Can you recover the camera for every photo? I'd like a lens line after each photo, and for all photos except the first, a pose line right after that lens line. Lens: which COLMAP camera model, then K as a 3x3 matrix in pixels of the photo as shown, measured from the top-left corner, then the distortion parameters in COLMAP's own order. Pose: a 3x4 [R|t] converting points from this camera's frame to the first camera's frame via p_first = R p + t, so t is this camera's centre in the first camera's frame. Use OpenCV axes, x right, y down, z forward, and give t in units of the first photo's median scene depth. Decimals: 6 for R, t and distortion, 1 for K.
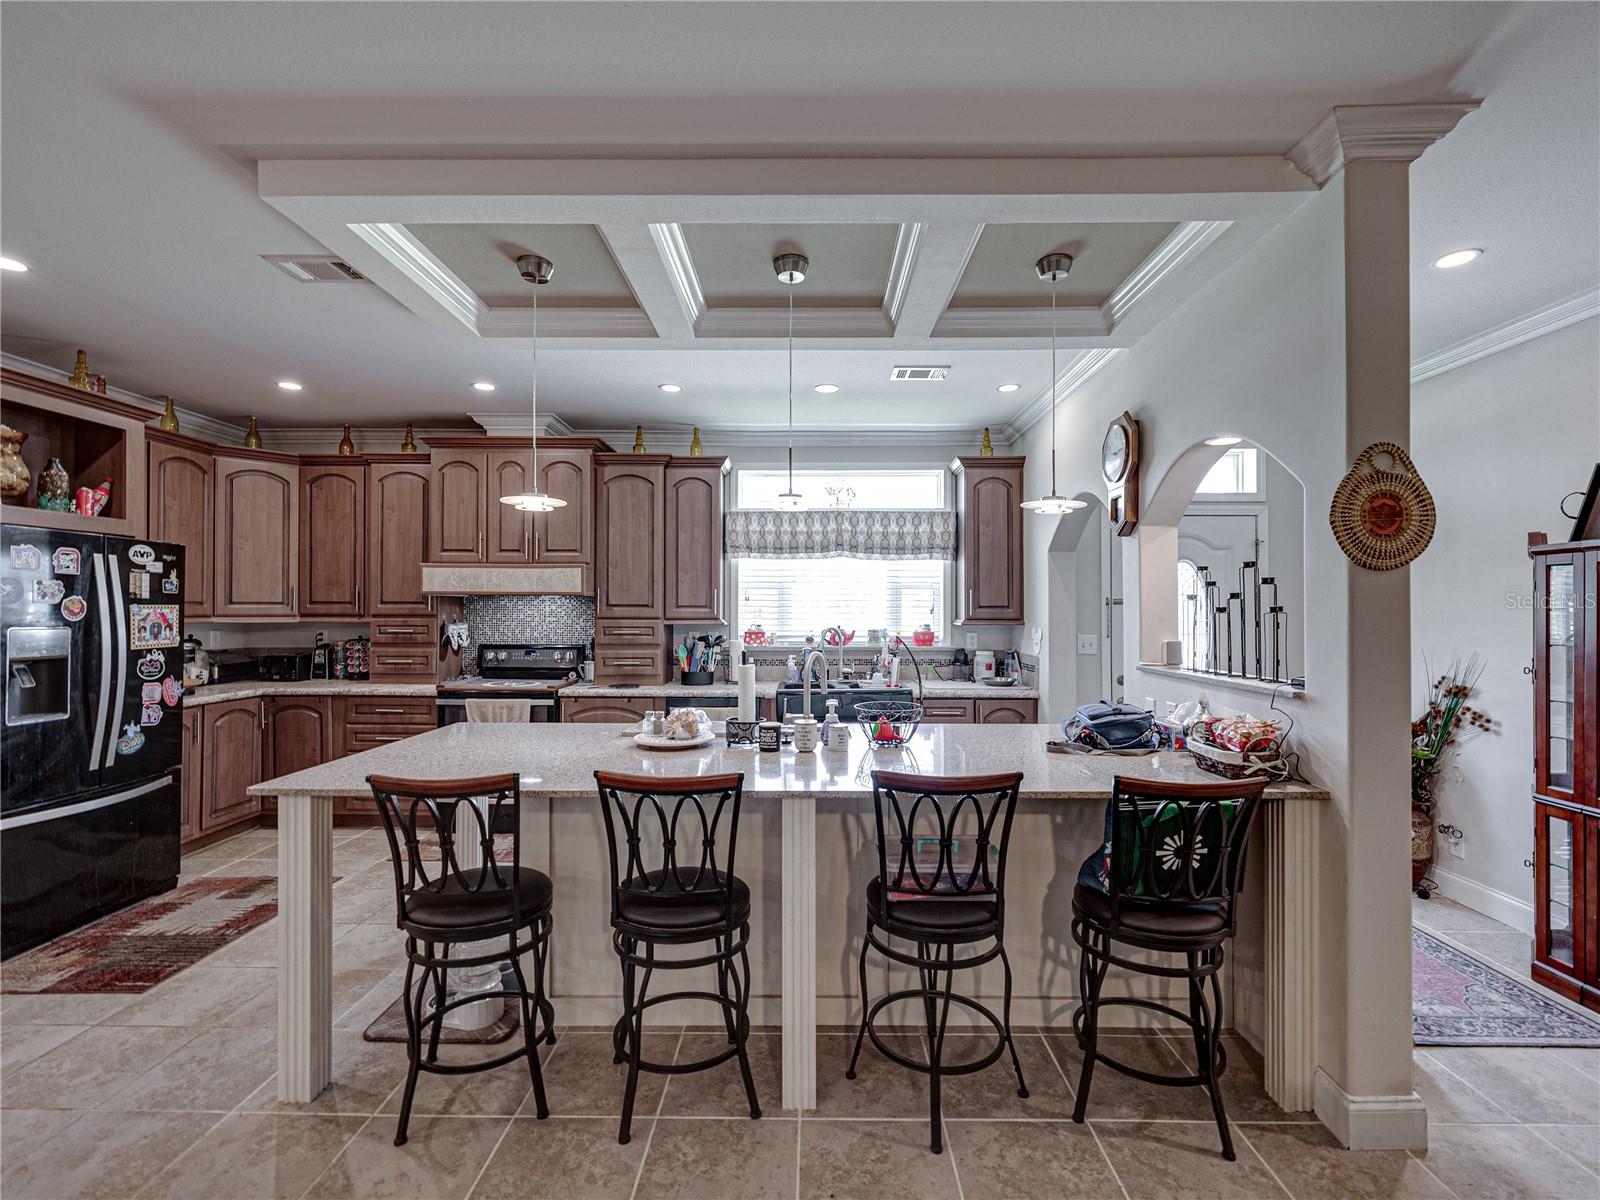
lens RADIAL K [[709.9, 0, 801.6], [0, 709.9, 608.1], [0, 0, 1]] dist [-0.000603, -0.000223]
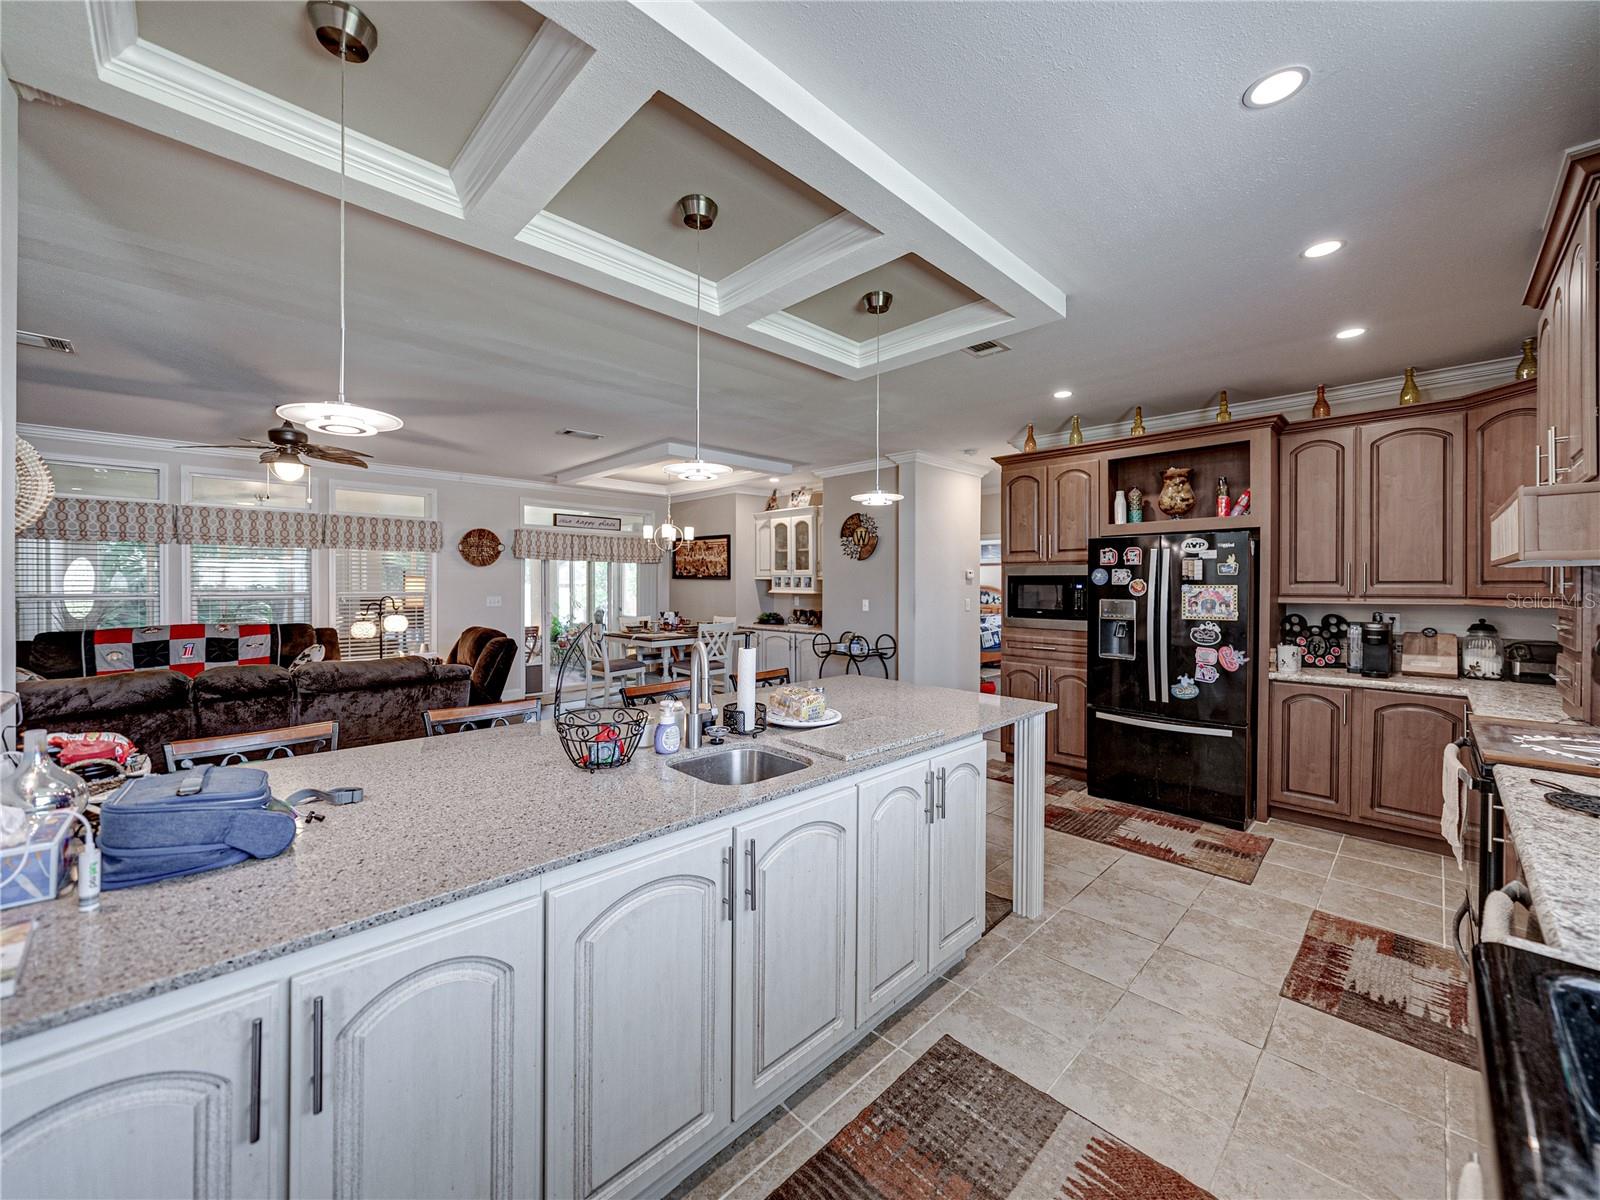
lens RADIAL K [[626.2, 0, 807.7], [0, 626.2, 586.7], [0, 0, 1]] dist [-0.002193, -0.000435]
pose [[-0.702875, -0.001020, -0.711312, 0.252766], [-0.002901, 0.999995, 0.001433, -0.000834], [0.711307, 0.003071, -0.702875, 0.915722]]
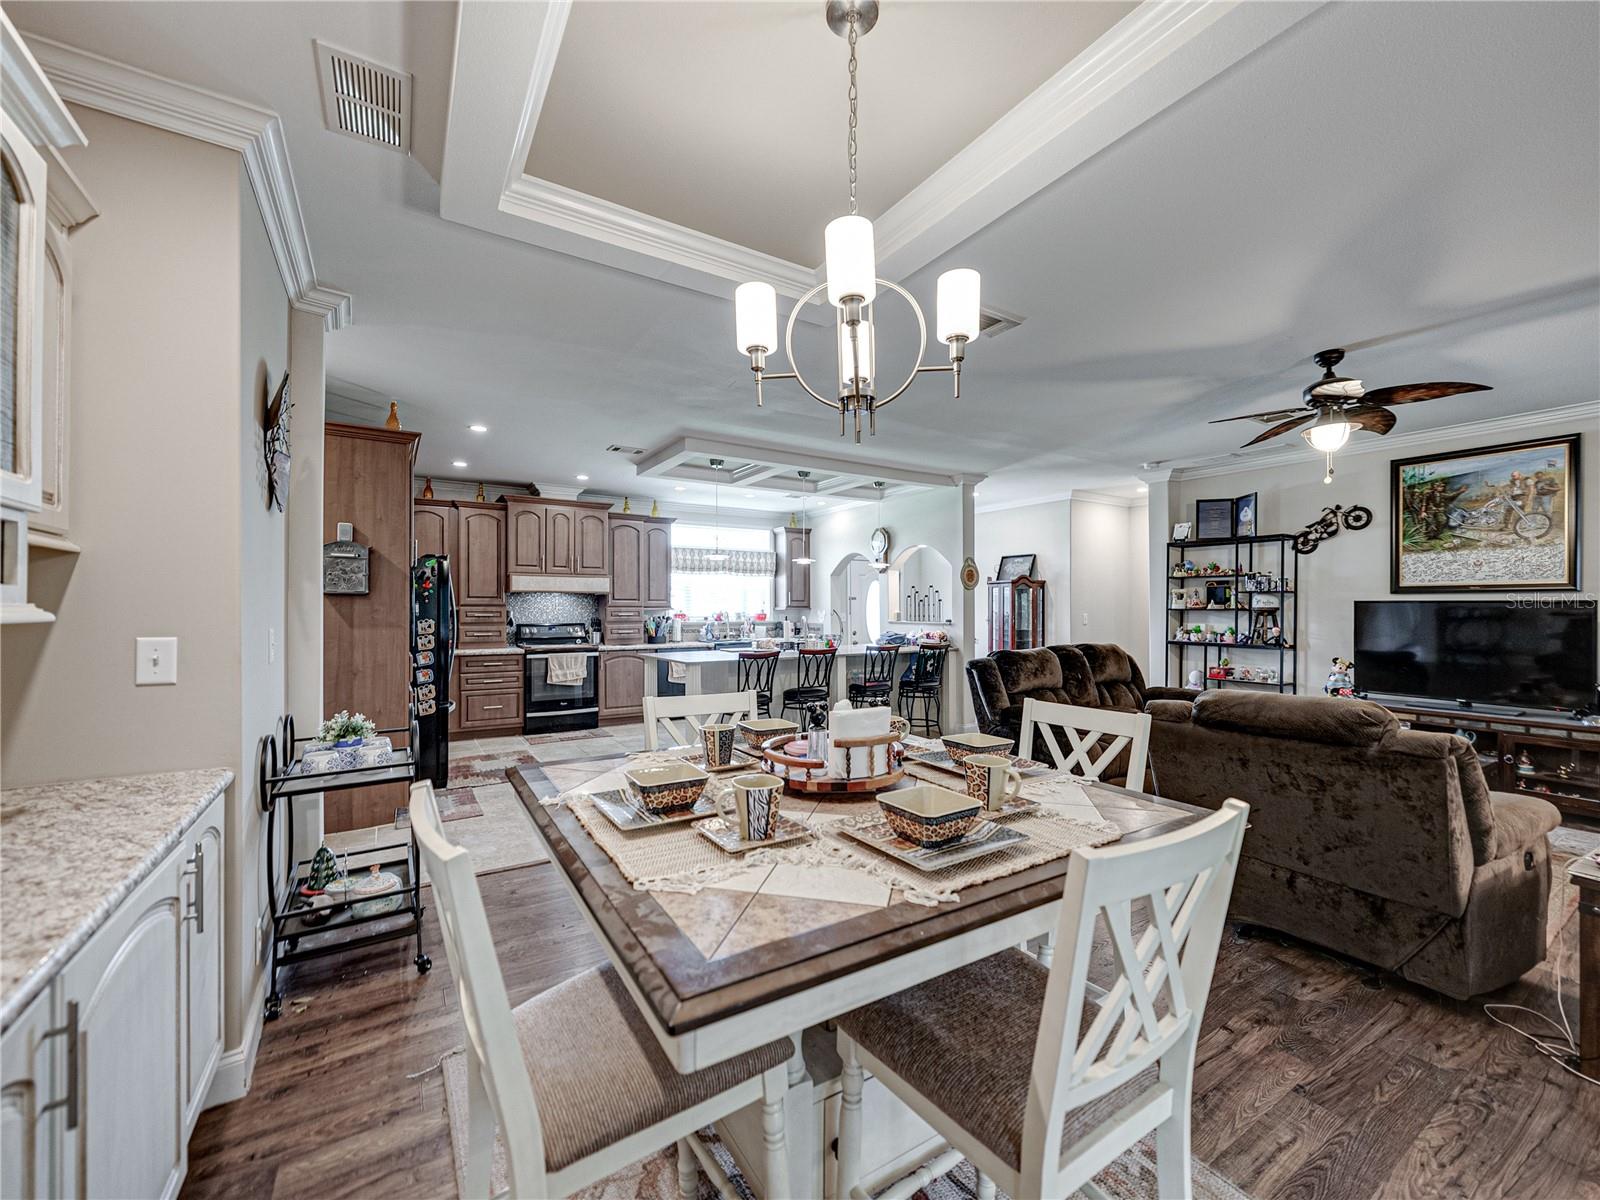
lens RADIAL K [[648.8, 0, 806.0], [0, 648.8, 610.4], [0, 0, 1]] dist [-0.000539, -0.000053]
pose [[0.836209, -0.005830, 0.548380, -0.752671], [0.002297, 0.999972, 0.007130, 0.013020], [-0.548406, -0.004703, 0.836199, -0.594783]]
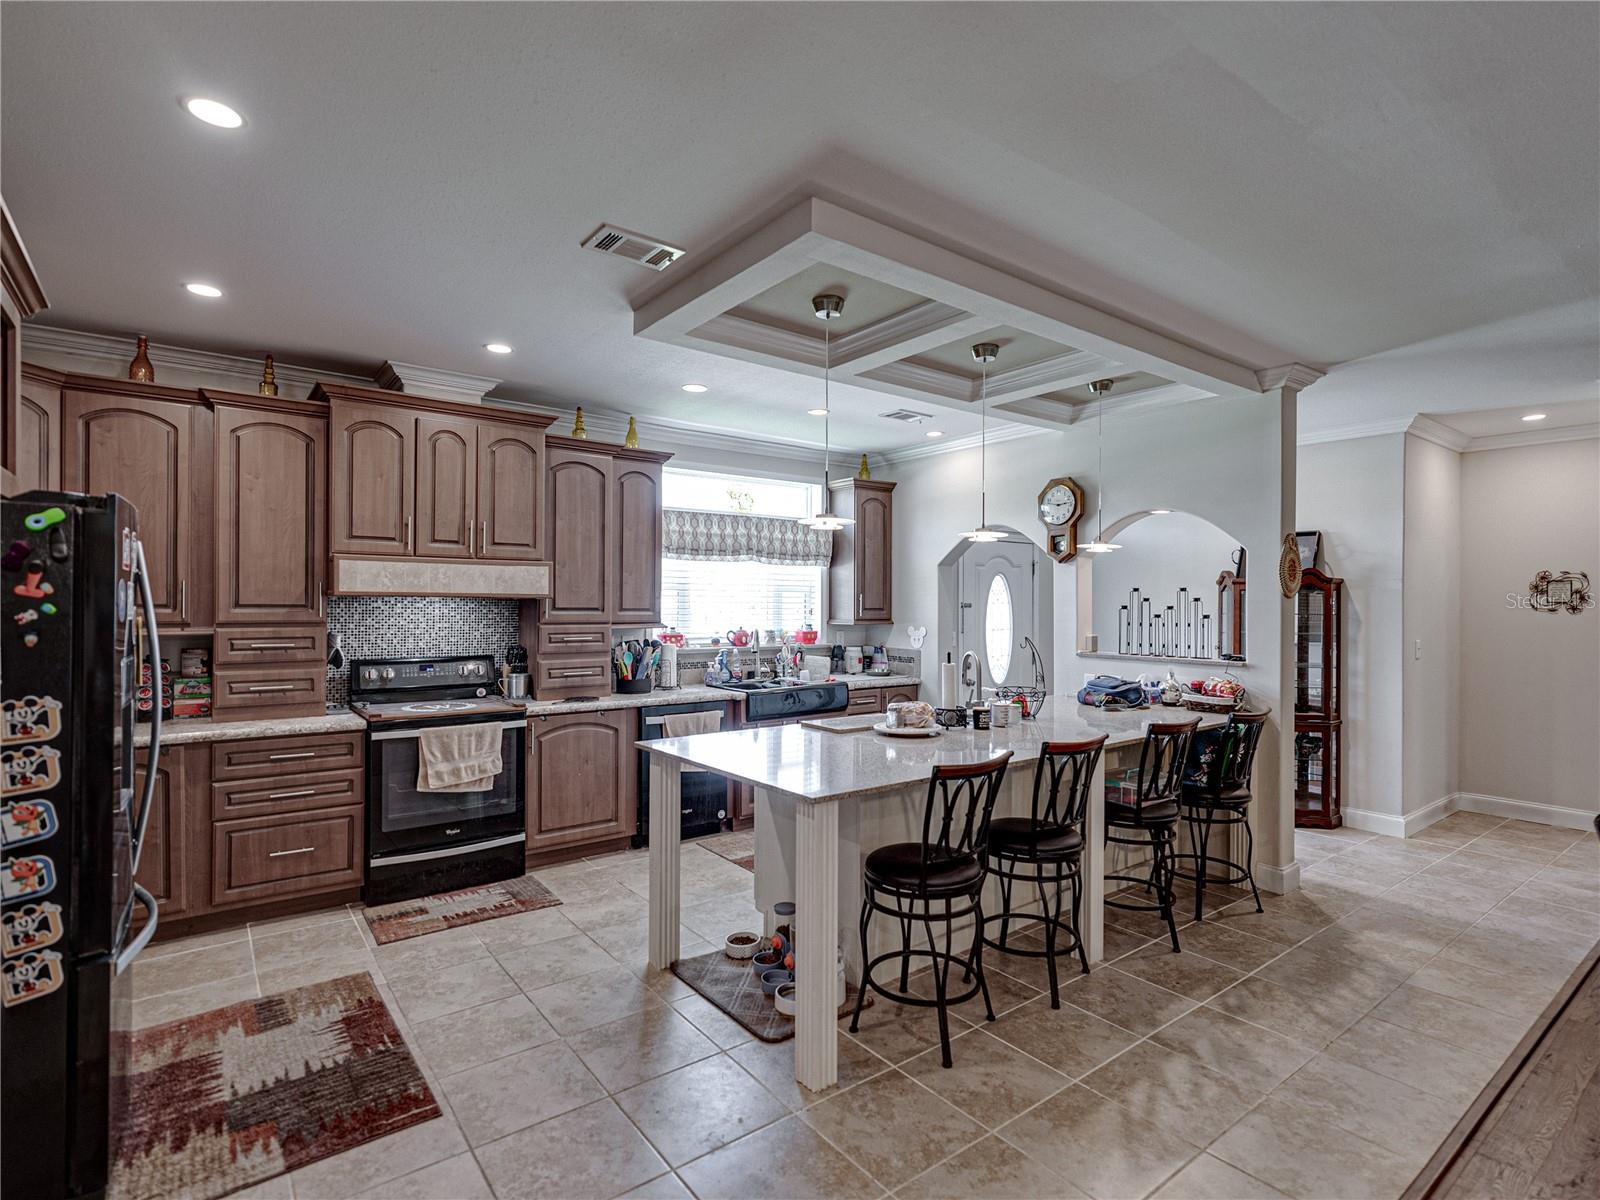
lens RADIAL K [[800.1, 0, 807.0], [0, 800.1, 606.6], [0, 0, 1]] dist [0.002721, -0.000922]
pose [[0.787345, -0.001445, 0.616511, -0.635917], [-0.004981, 0.999950, 0.008704, -0.016760], [-0.616492, -0.009924, 0.787298, 0.030529]]
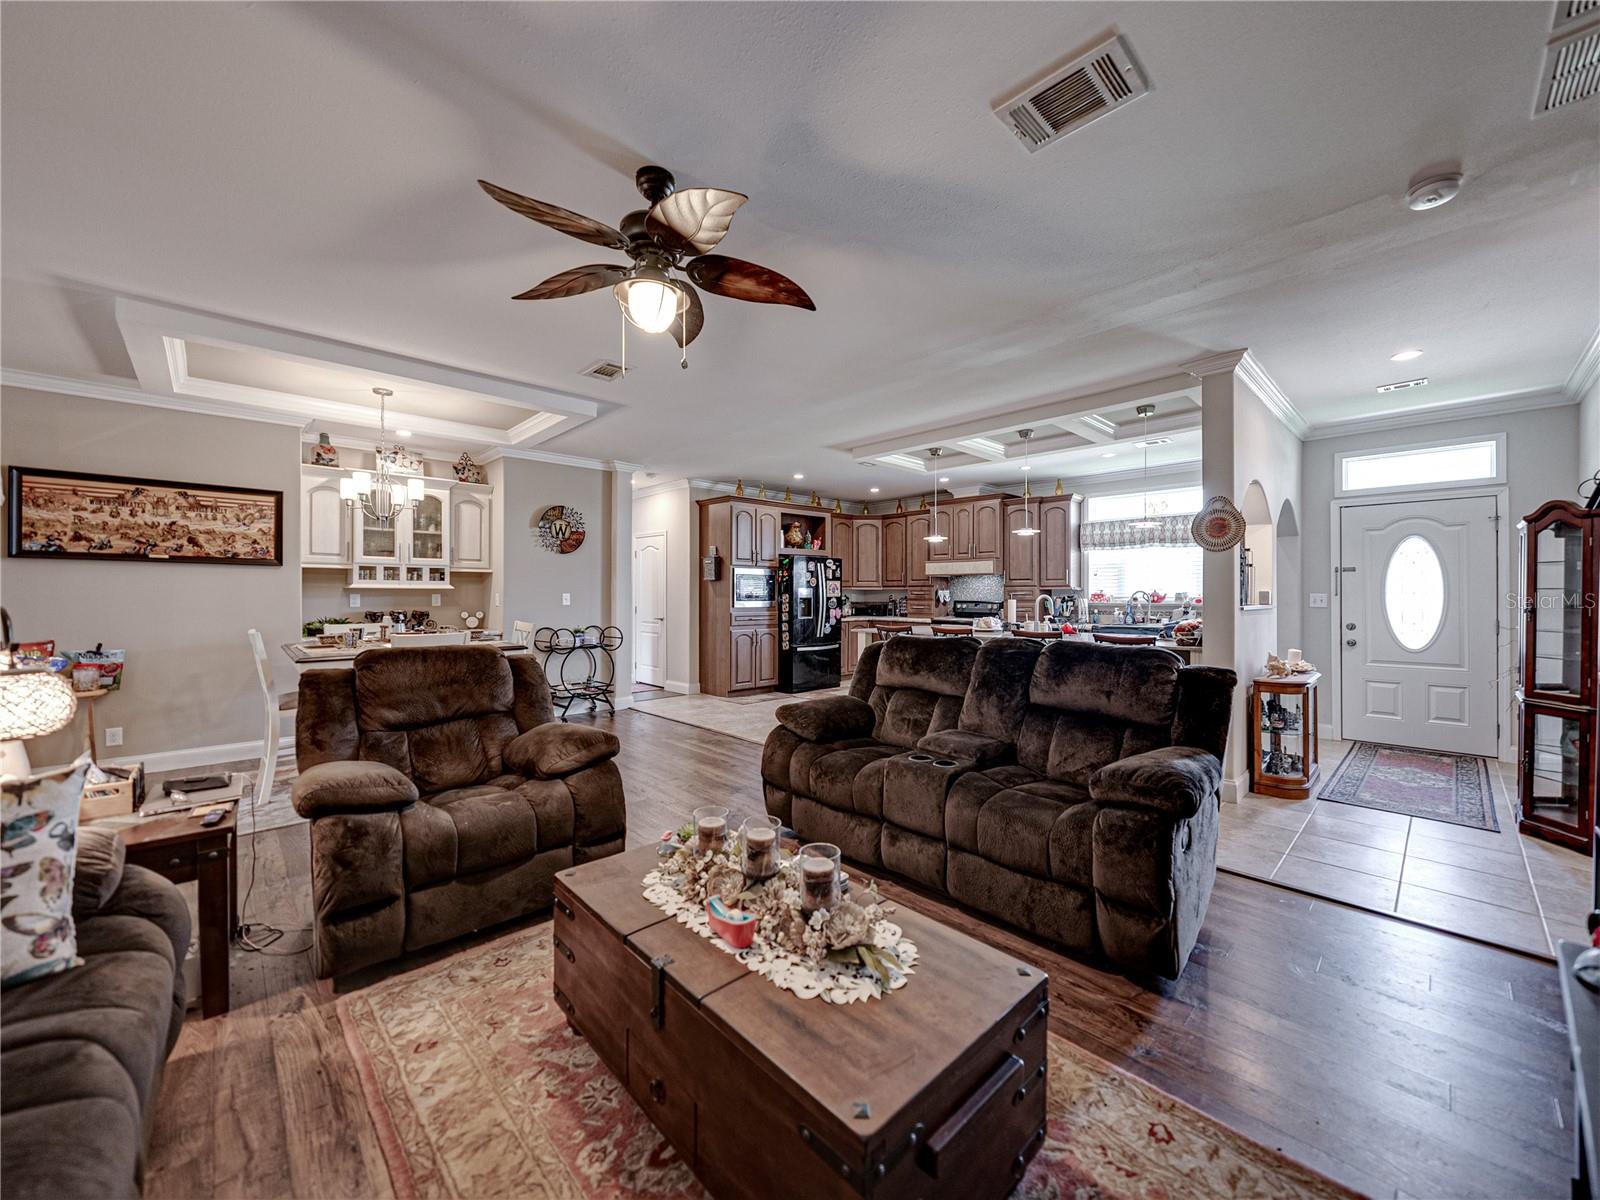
lens RADIAL K [[620.1, 0, 811.4], [0, 620.1, 593.8], [0, 0, 1]] dist [-0.001900, -0.000520]
pose [[0.704964, -0.002199, -0.709239, 0.528884], [0.003646, 0.999993, 0.000522, 0.031395], [0.709233, -0.002954, 0.704968, -0.544934]]
